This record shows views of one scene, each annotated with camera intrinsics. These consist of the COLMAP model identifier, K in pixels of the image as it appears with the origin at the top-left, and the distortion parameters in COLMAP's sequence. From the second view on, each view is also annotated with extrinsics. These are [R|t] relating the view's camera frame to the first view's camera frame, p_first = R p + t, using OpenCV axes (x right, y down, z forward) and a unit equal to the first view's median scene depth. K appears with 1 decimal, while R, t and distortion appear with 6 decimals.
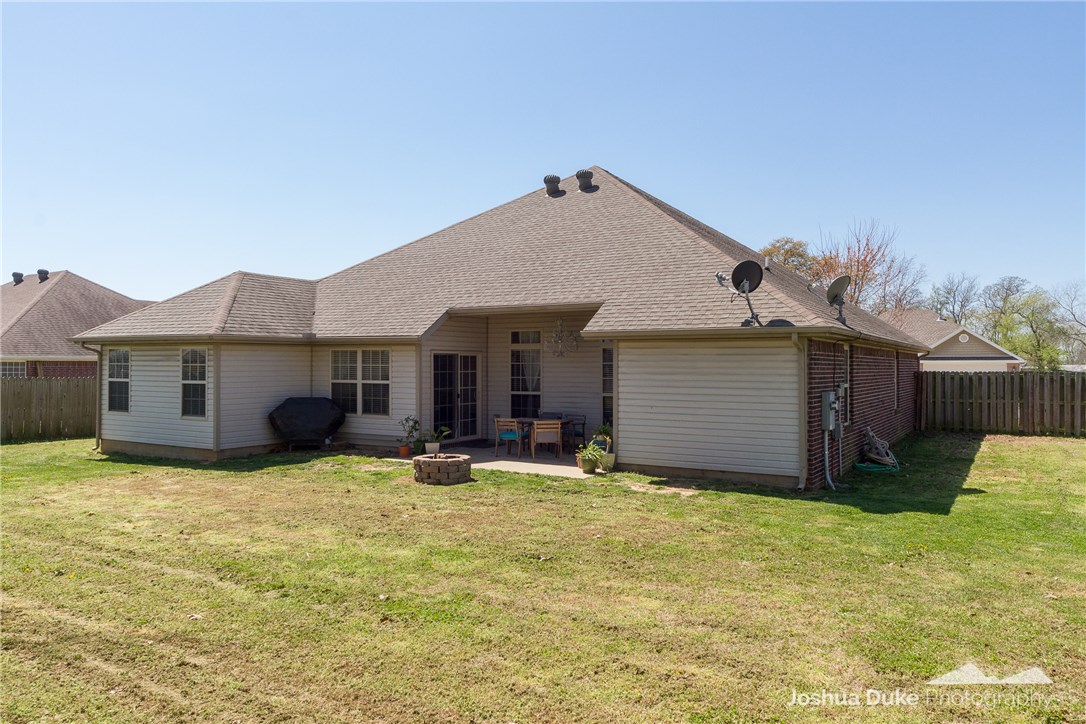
lens RADIAL K [[755.9, 0, 543.0], [0, 755.9, 362.0], [0, 0, 1]] dist [-0.002029, -0.002870]
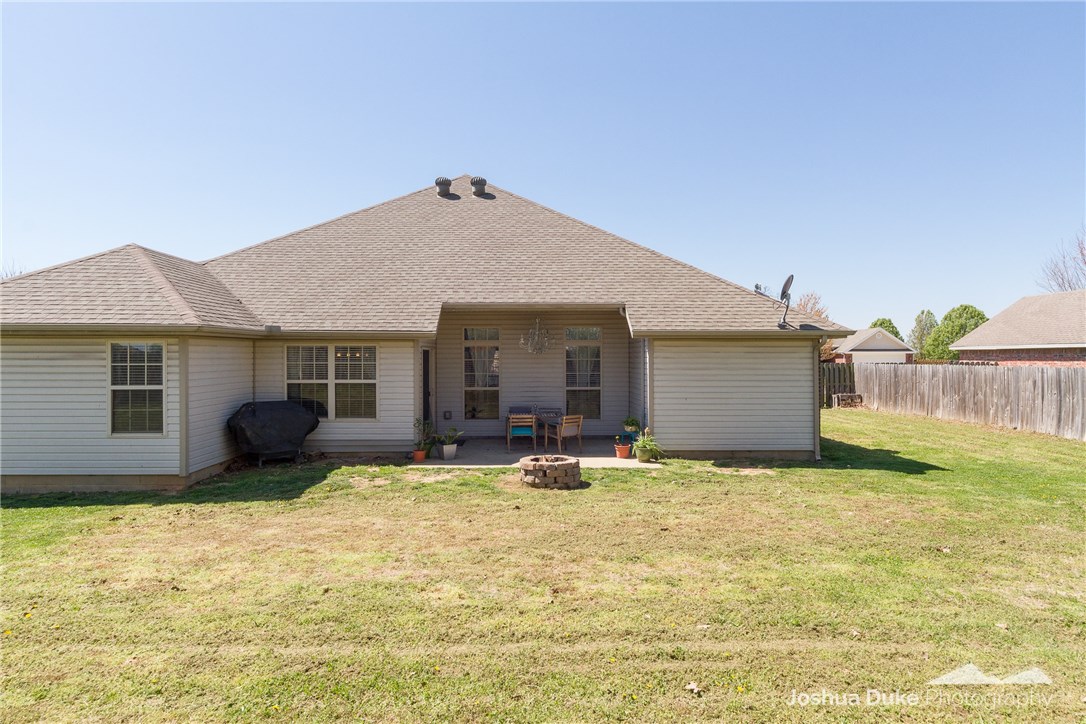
lens RADIAL K [[635.1, 0, 538.5], [0, 635.1, 354.3], [0, 0, 1]] dist [0.002430, 0.001367]
pose [[0.854438, -0.000477, 0.519552, -0.442941], [0.001060, 0.999999, -0.000825, -0.005116], [-0.519551, 0.001255, 0.854438, 0.251231]]
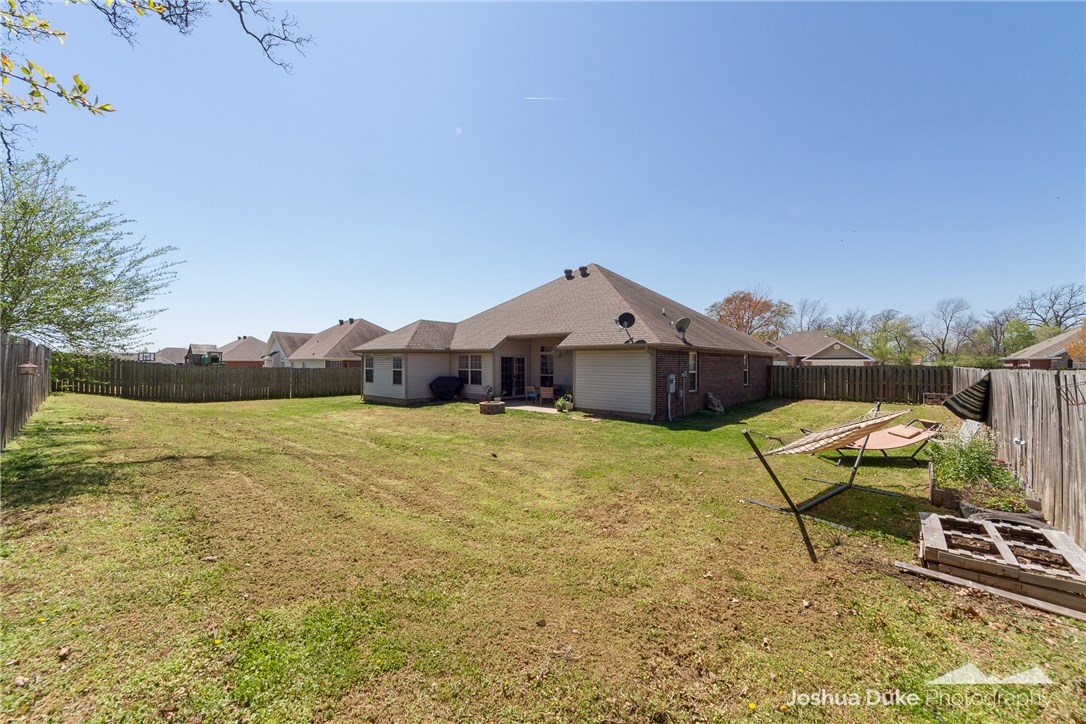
lens RADIAL K [[404.9, 0, 543.0], [0, 404.9, 362.0], [0, 0, 1]] dist [0.000187, 0.000012]
pose [[0.986072, -0.000698, -0.166318, 0.169466], [0.001135, 0.999996, 0.002532, 0.001585], [0.166315, -0.002685, 0.986069, -0.124815]]
